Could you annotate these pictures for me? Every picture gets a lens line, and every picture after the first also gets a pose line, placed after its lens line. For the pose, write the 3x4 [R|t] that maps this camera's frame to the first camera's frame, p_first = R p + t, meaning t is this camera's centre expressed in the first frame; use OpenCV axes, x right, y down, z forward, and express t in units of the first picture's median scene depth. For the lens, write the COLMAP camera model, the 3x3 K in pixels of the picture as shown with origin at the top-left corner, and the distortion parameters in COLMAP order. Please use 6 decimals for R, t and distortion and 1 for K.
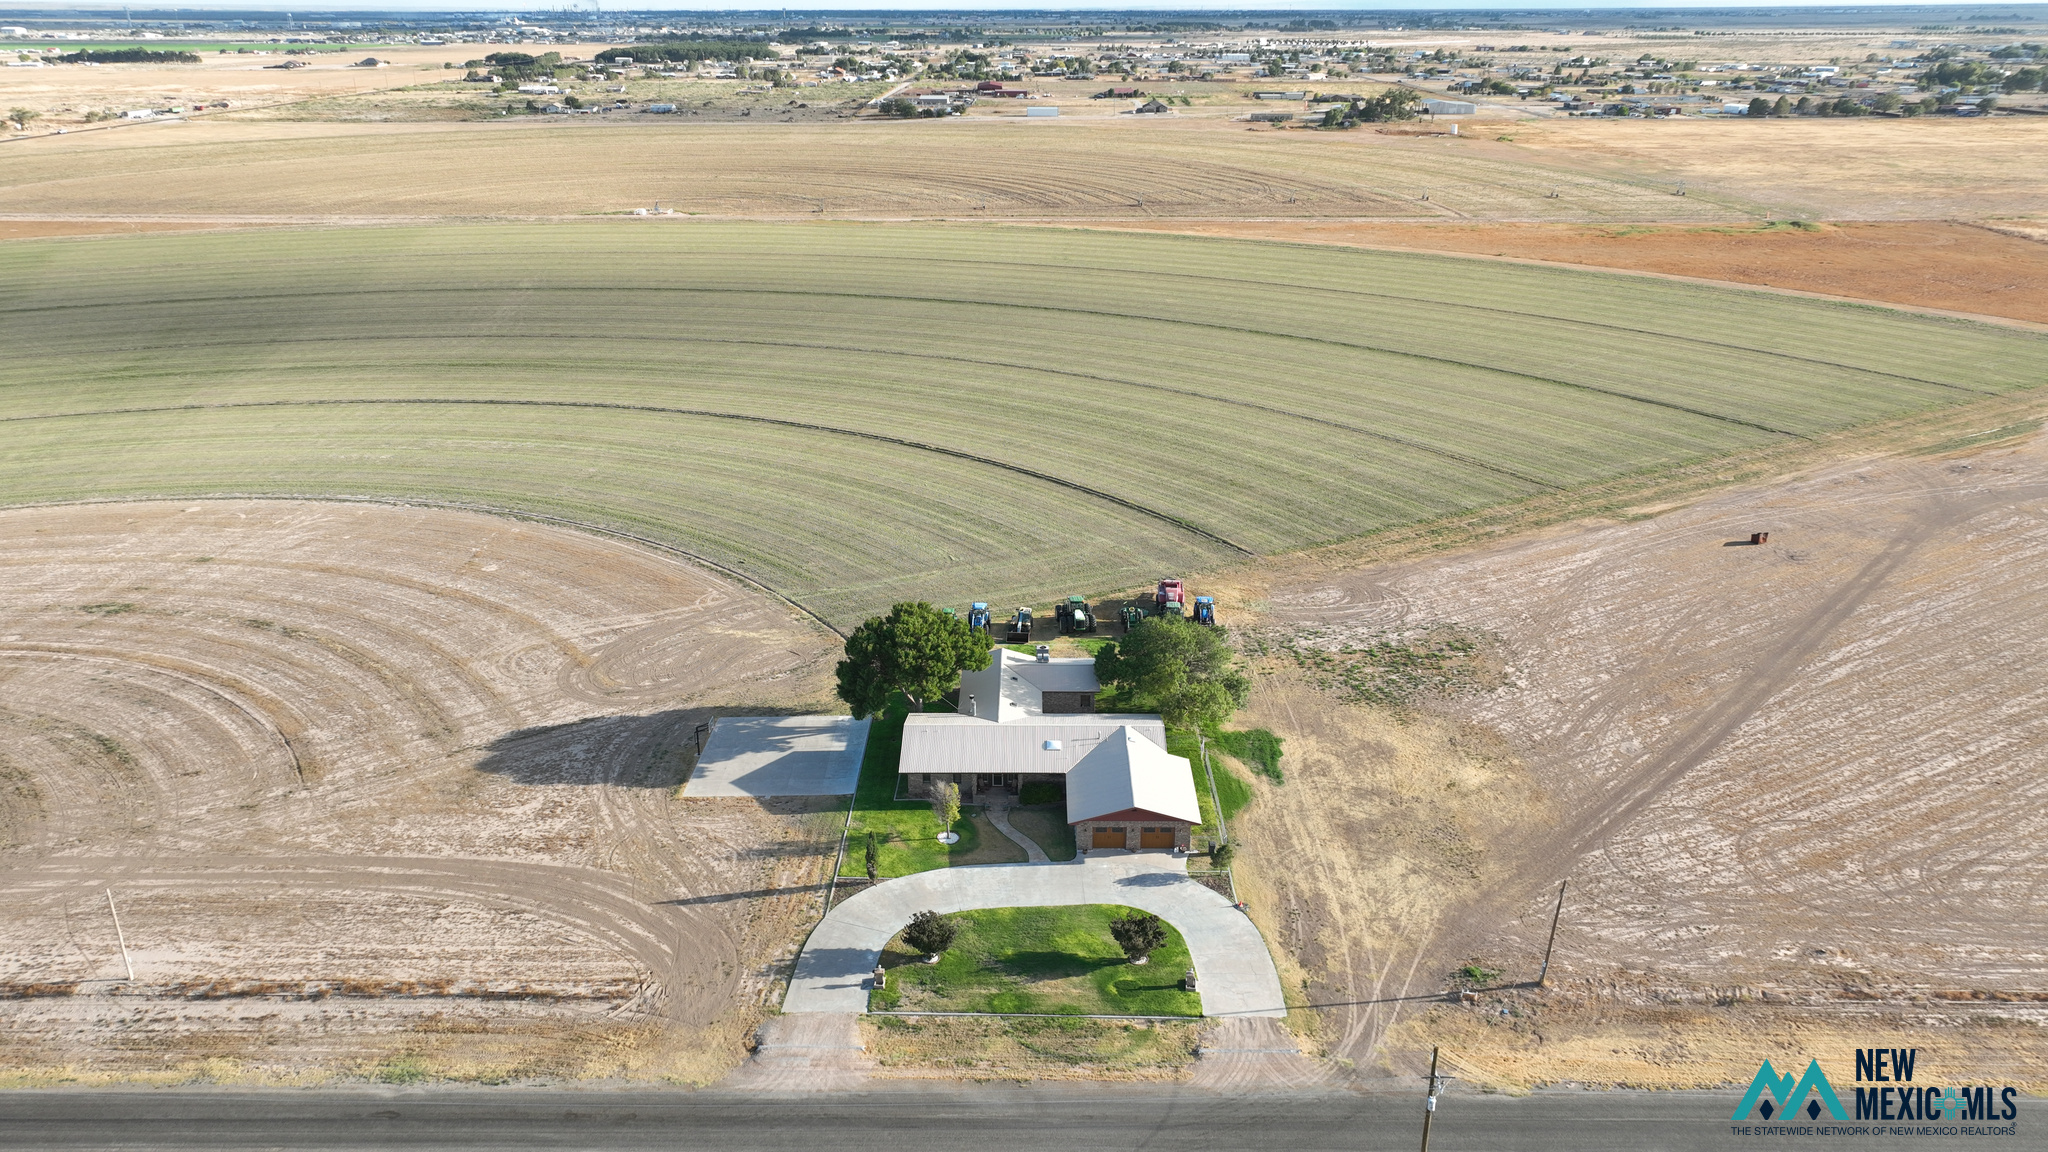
lens RADIAL K [[1435.8, 0, 1030.5], [0, 1435.8, 576.6], [0, 0, 1]] dist [-0.002030, 0.016664]
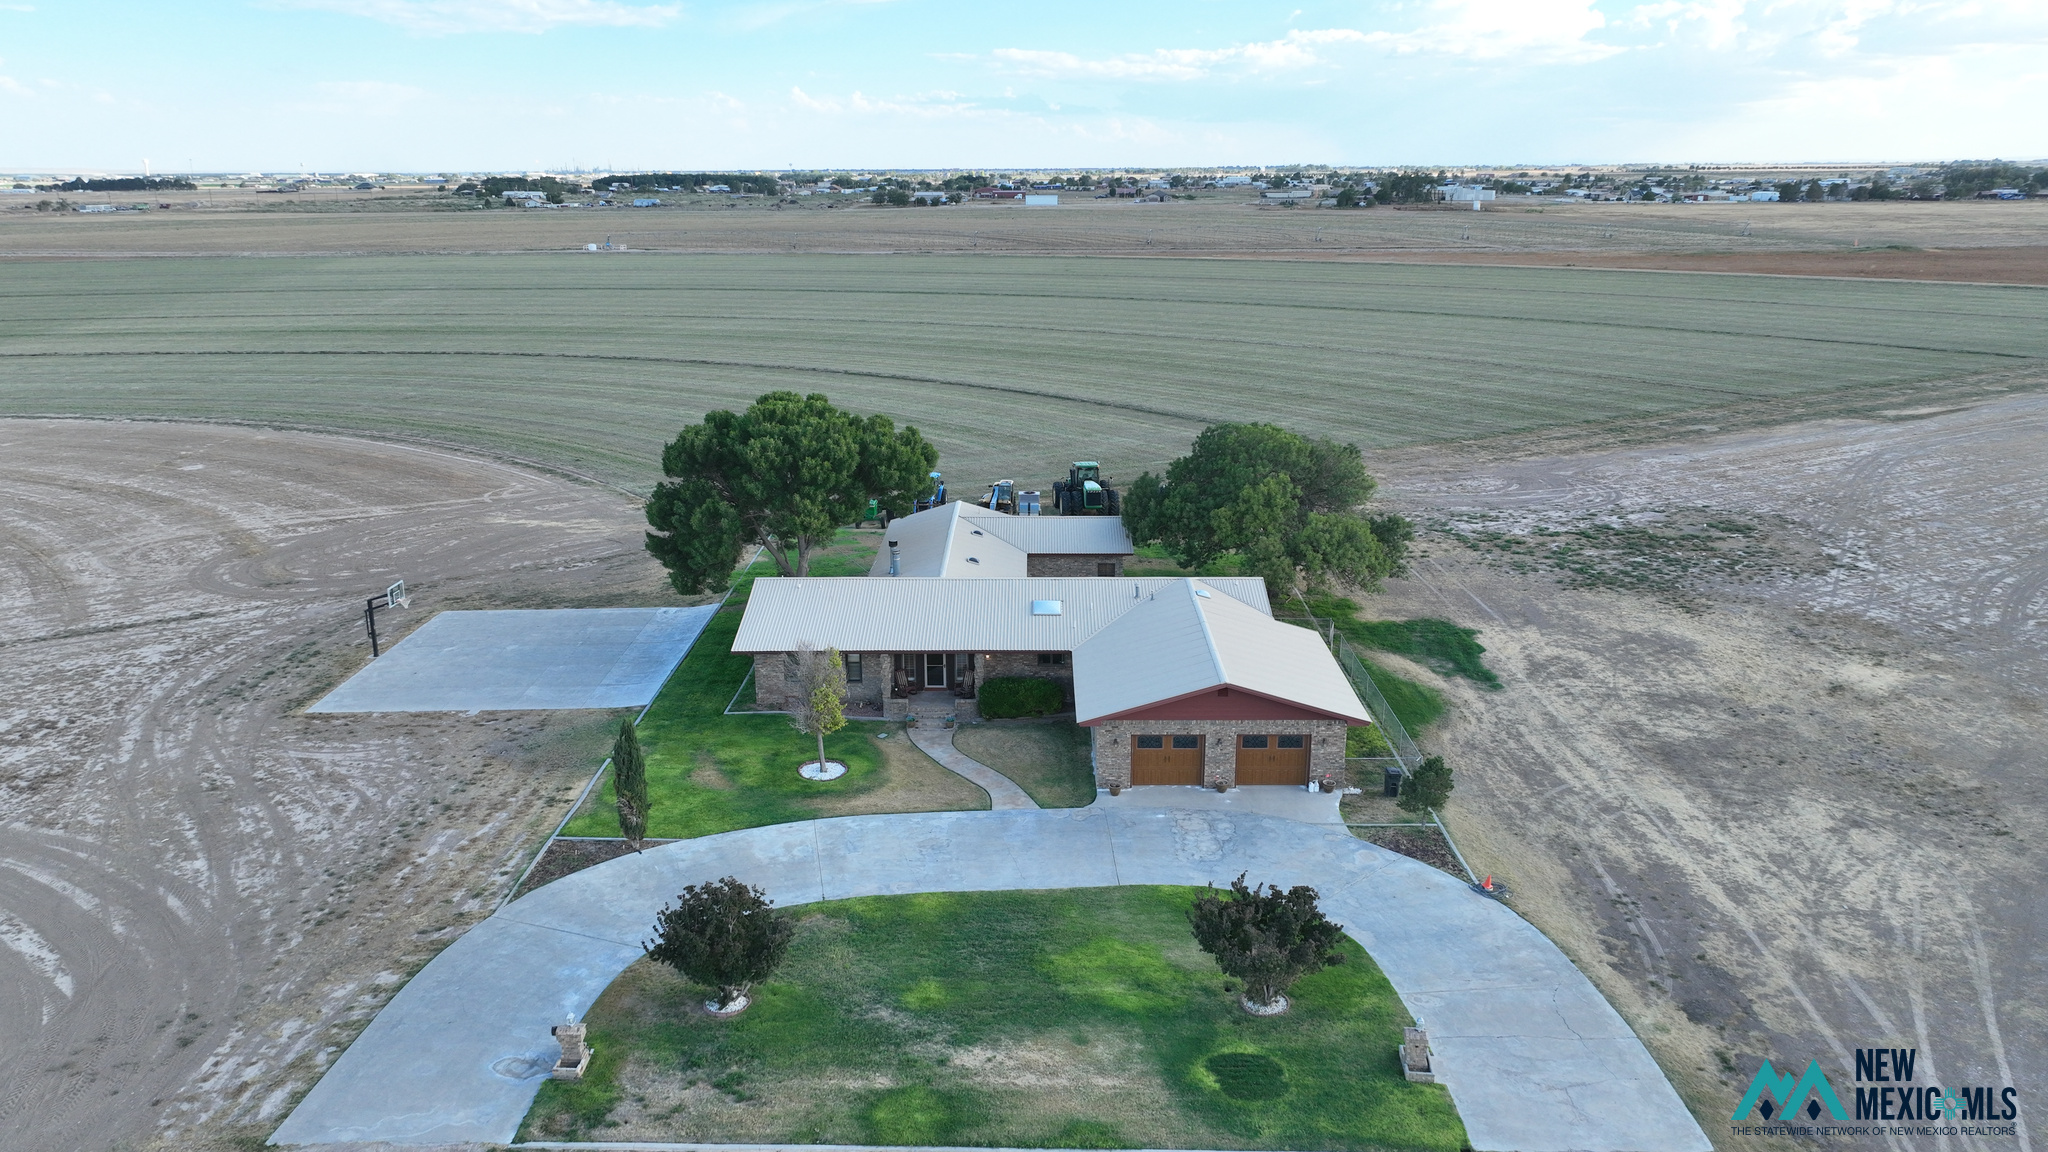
lens RADIAL K [[1435.8, 0, 1033.0], [0, 1435.8, 578.6], [0, 0, 1]] dist [-0.002030, 0.016664]
pose [[0.999996, -0.002899, 0.000228, 0.011712], [0.002907, 0.994884, -0.100978, 0.170794], [0.000066, 0.100978, 0.994889, 0.537821]]
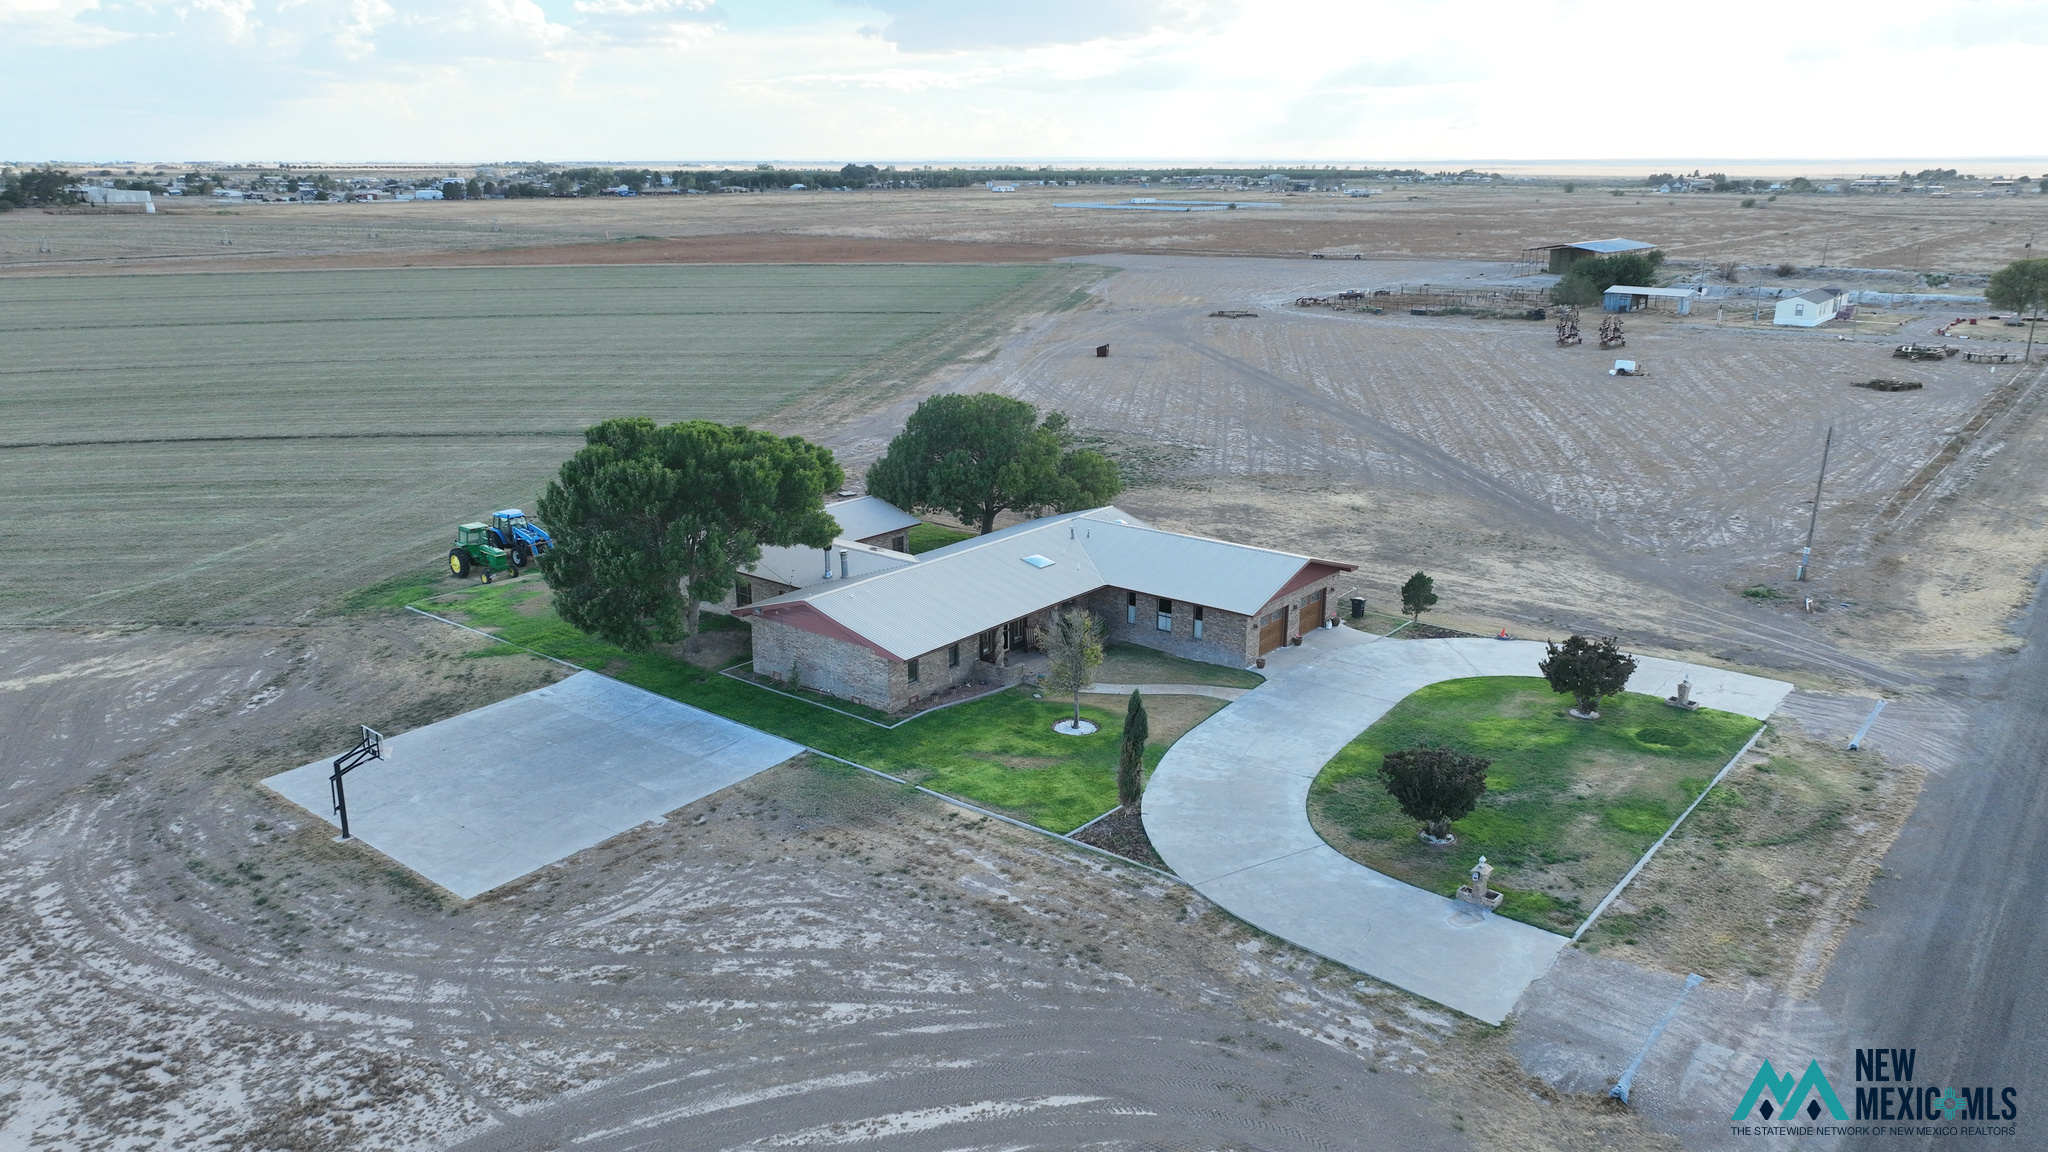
lens RADIAL K [[1435.8, 0, 1034.4], [0, 1435.8, 582.7], [0, 0, 1]] dist [-0.002030, 0.016664]
pose [[0.617615, -0.219245, 0.755304, -0.448174], [0.290960, 0.955917, 0.039559, 0.111065], [-0.730681, 0.195331, 0.654180, 0.682458]]
